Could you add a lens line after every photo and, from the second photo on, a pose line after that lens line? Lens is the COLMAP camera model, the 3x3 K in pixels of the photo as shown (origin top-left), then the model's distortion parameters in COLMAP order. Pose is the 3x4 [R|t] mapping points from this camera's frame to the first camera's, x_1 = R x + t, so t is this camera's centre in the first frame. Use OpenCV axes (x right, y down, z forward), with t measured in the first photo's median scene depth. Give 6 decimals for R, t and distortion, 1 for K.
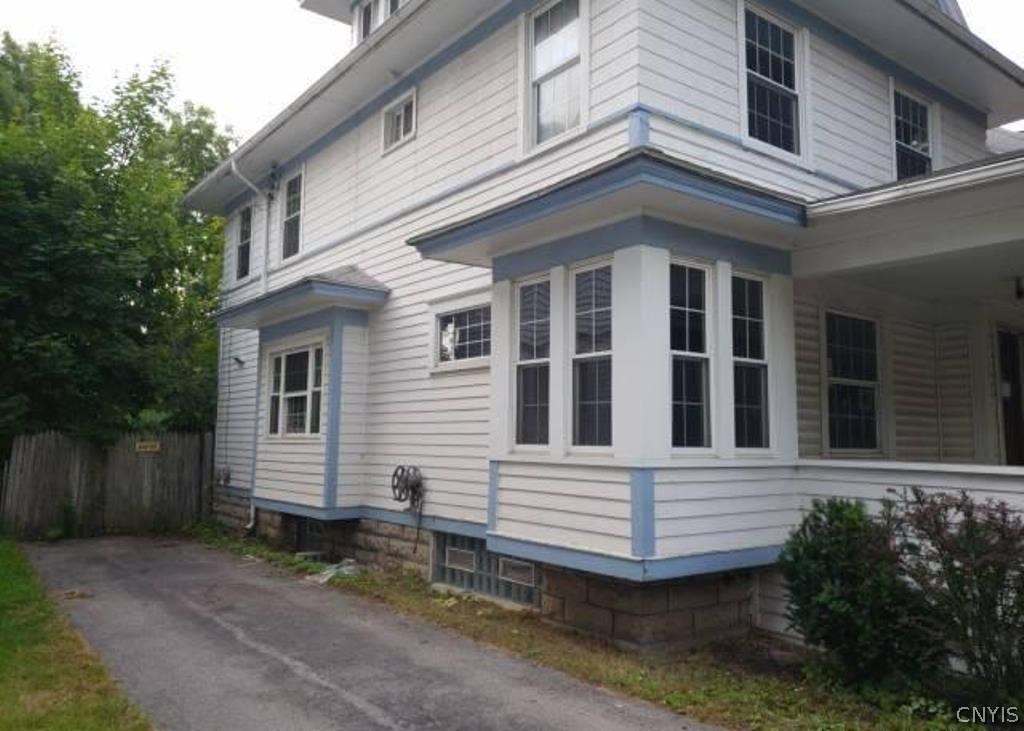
lens RADIAL K [[810.4, 0, 533.7], [0, 810.4, 359.7], [0, 0, 1]] dist [-0.007589, 0.045526]
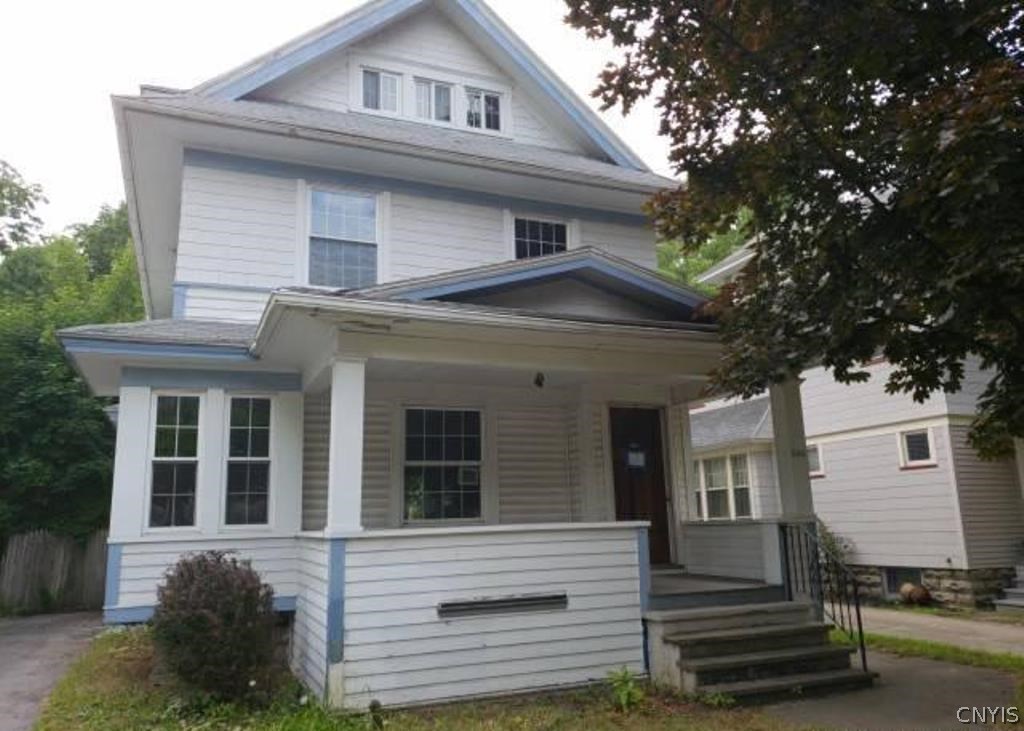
lens RADIAL K [[798.7, 0, 516.6], [0, 798.7, 370.3], [0, 0, 1]] dist [0.070990, -0.088762]
pose [[0.965375, -0.089392, -0.245071, 0.912843], [0.068361, 0.993313, -0.093035, 0.008641], [0.251748, 0.073061, 0.965031, -0.171023]]
